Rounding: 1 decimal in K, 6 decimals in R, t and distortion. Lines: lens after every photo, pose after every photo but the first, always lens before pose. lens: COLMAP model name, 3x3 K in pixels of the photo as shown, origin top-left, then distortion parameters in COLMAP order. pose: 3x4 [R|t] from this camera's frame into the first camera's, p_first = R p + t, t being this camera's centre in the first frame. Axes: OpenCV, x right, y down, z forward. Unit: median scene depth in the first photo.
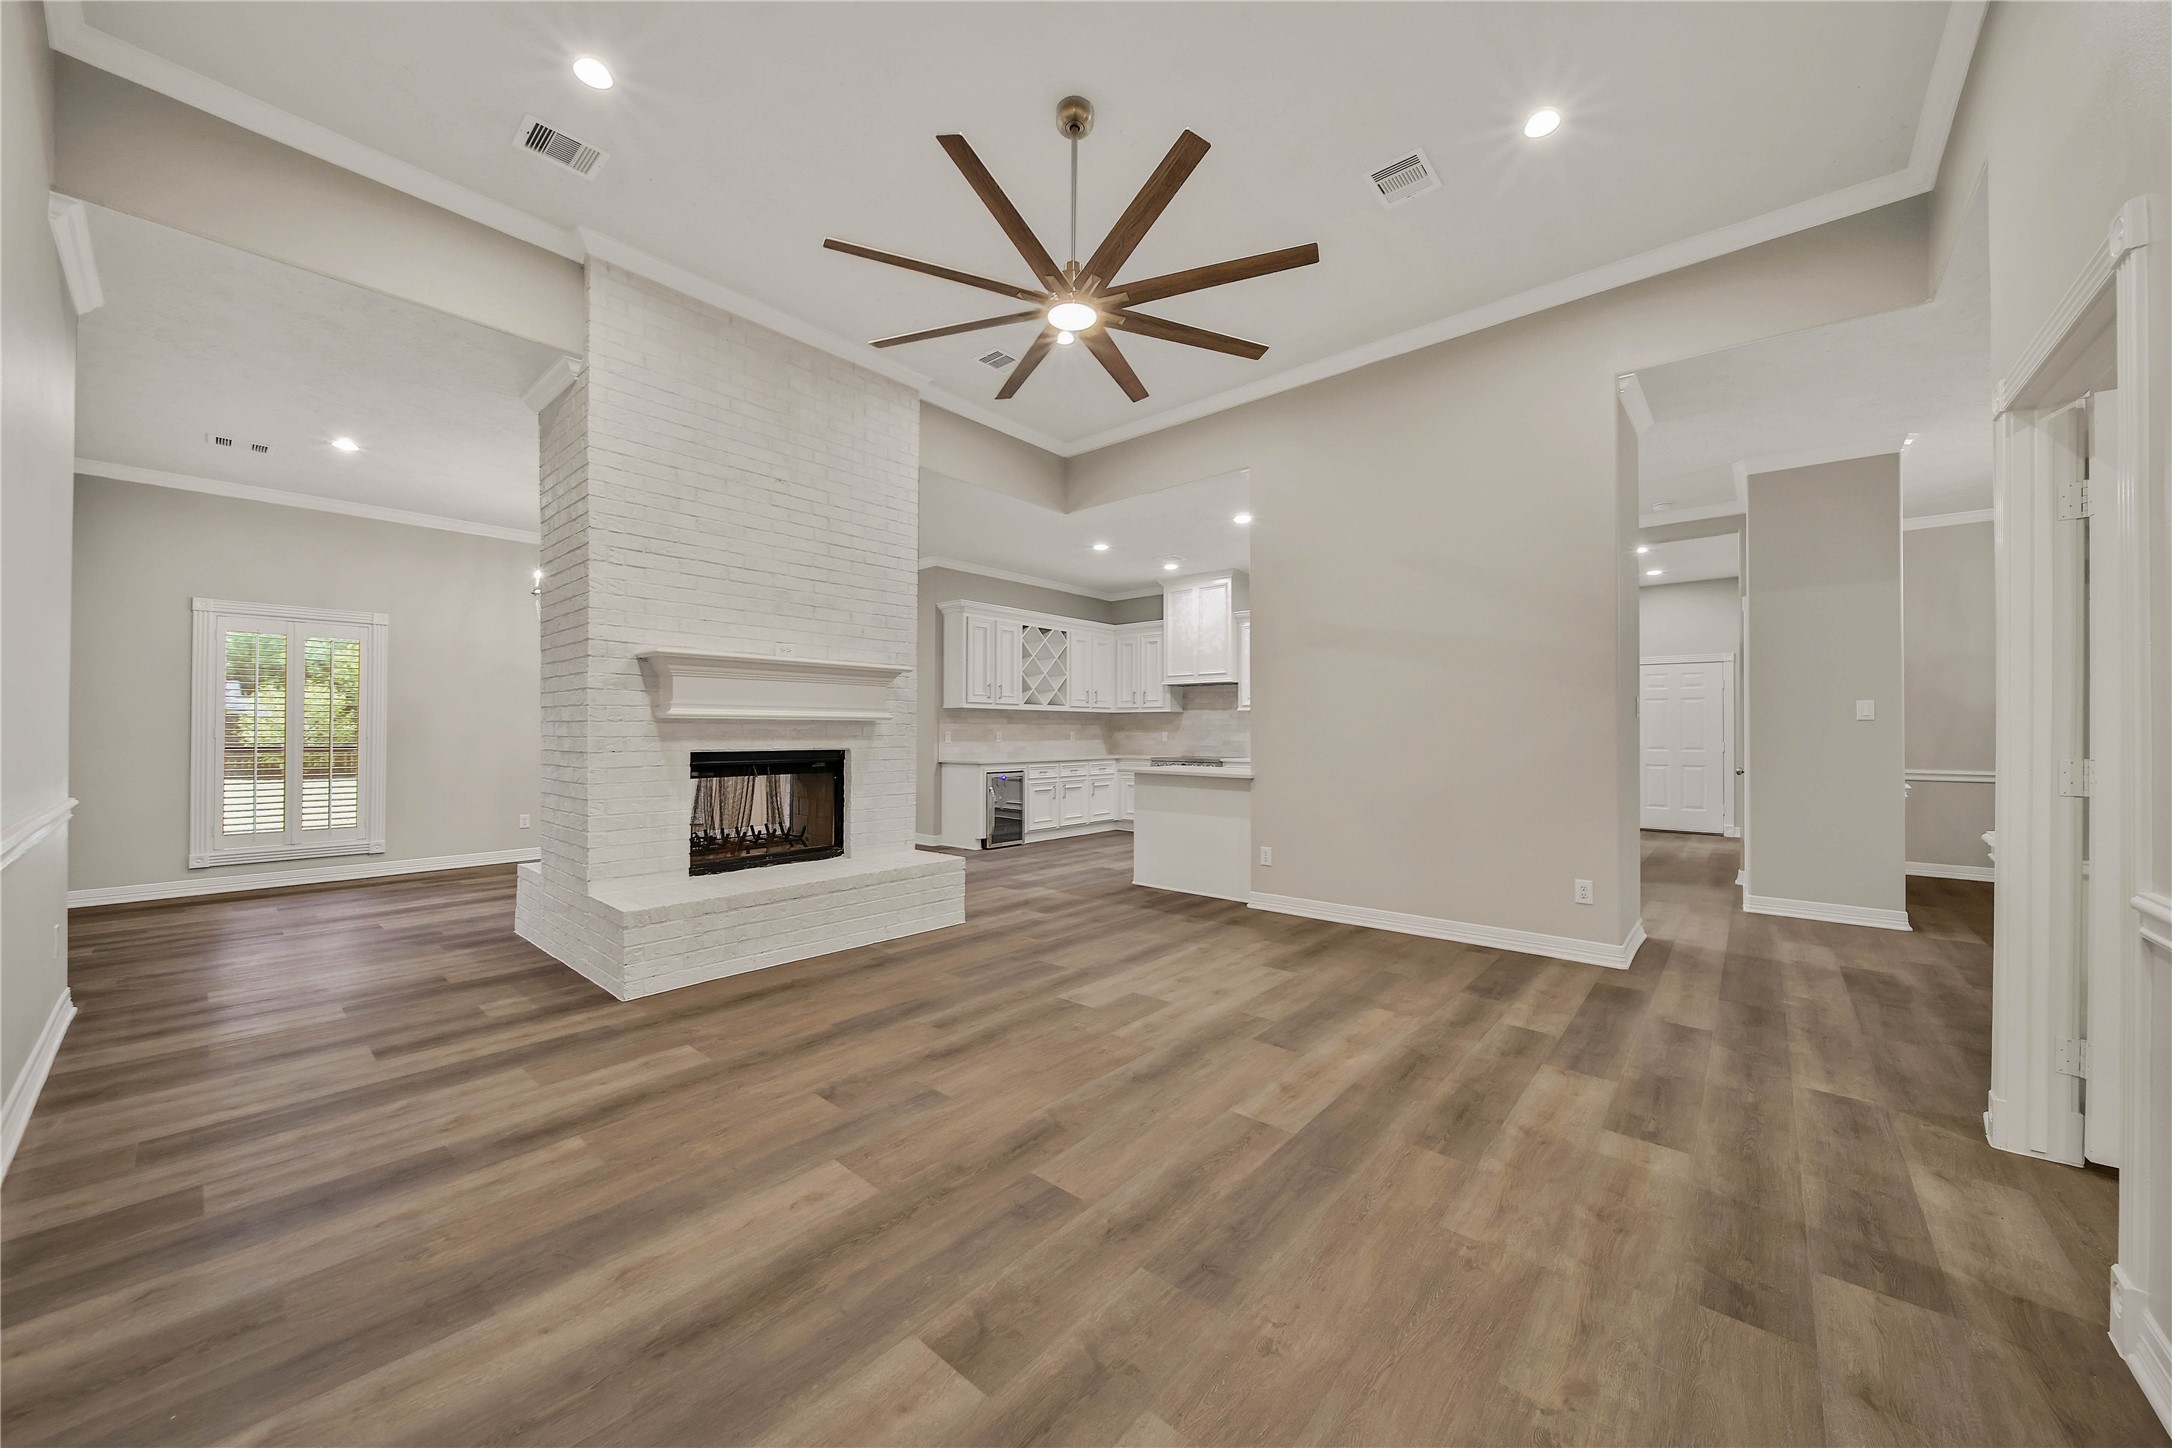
lens RADIAL K [[768.1, 0, 1092.1], [0, 768.1, 729.7], [0, 0, 1]] dist [0.006102, -0.001309]
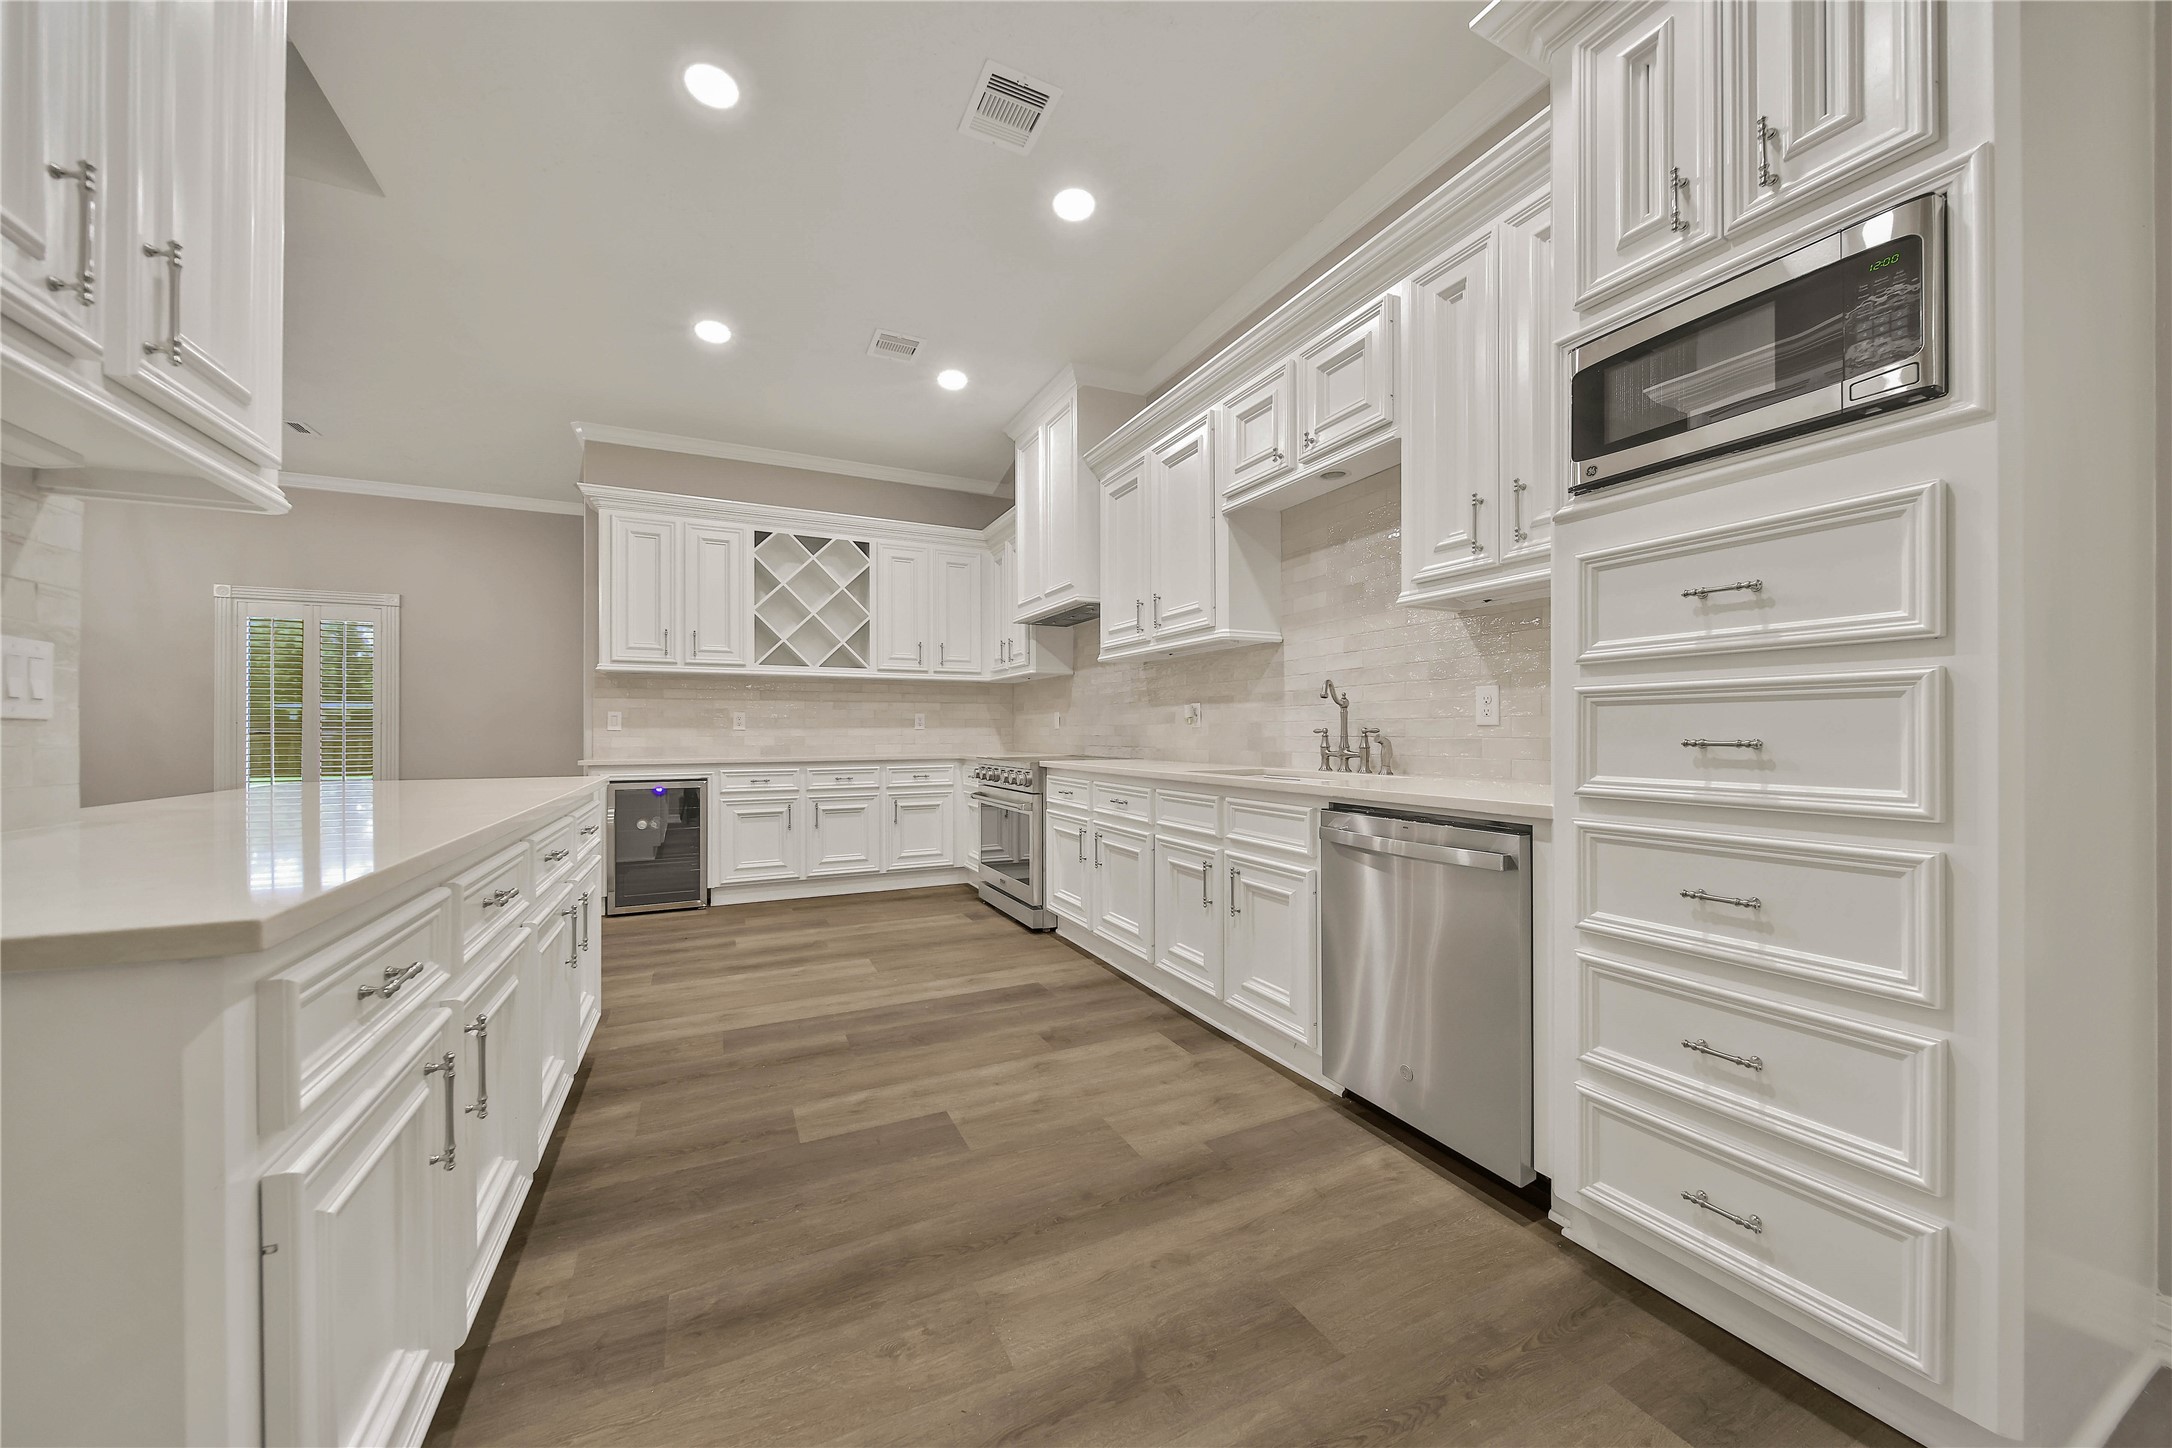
lens RADIAL K [[768.1, 0, 1079.9], [0, 768.1, 728.6], [0, 0, 1]] dist [0.006102, -0.001309]
pose [[0.913540, -0.002916, -0.406738, 0.367029], [0.005212, 0.999976, 0.004537, 0.013803], [0.406715, -0.006265, 0.913534, 0.551301]]
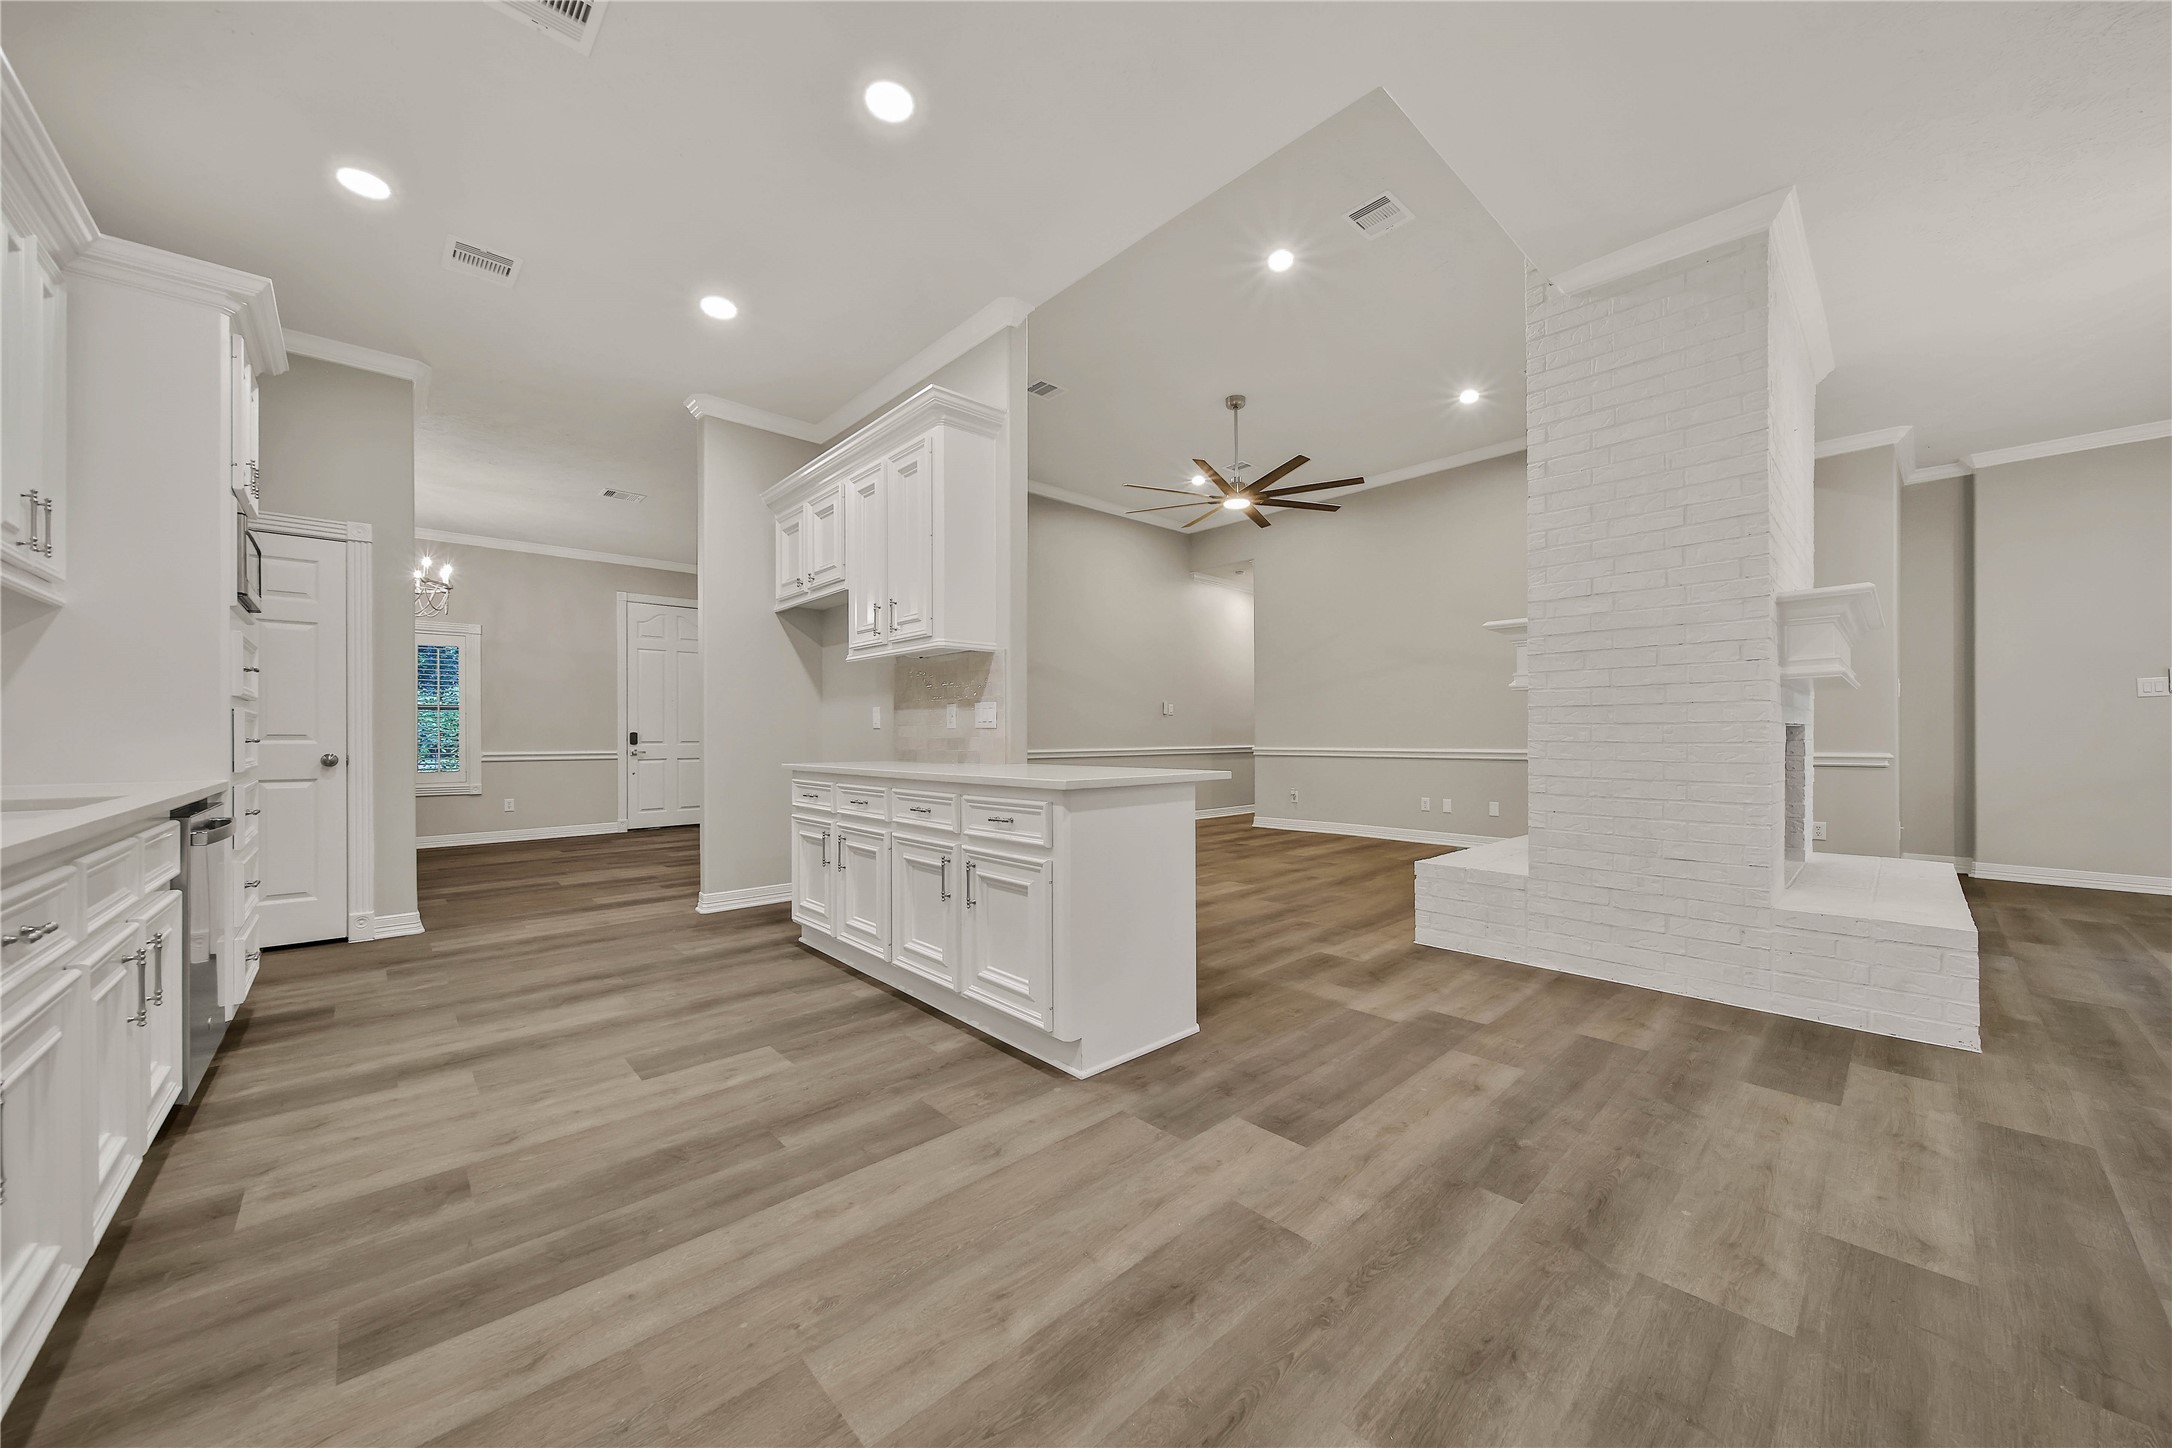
lens RADIAL K [[768.1, 0, 1081.1], [0, 768.1, 726.8], [0, 0, 1]] dist [0.006102, -0.001309]
pose [[-0.992784, 0.008274, 0.119627, 0.048694], [0.005977, 0.999791, -0.019548, 0.019131], [-0.119764, -0.018692, -0.992626, 0.999652]]
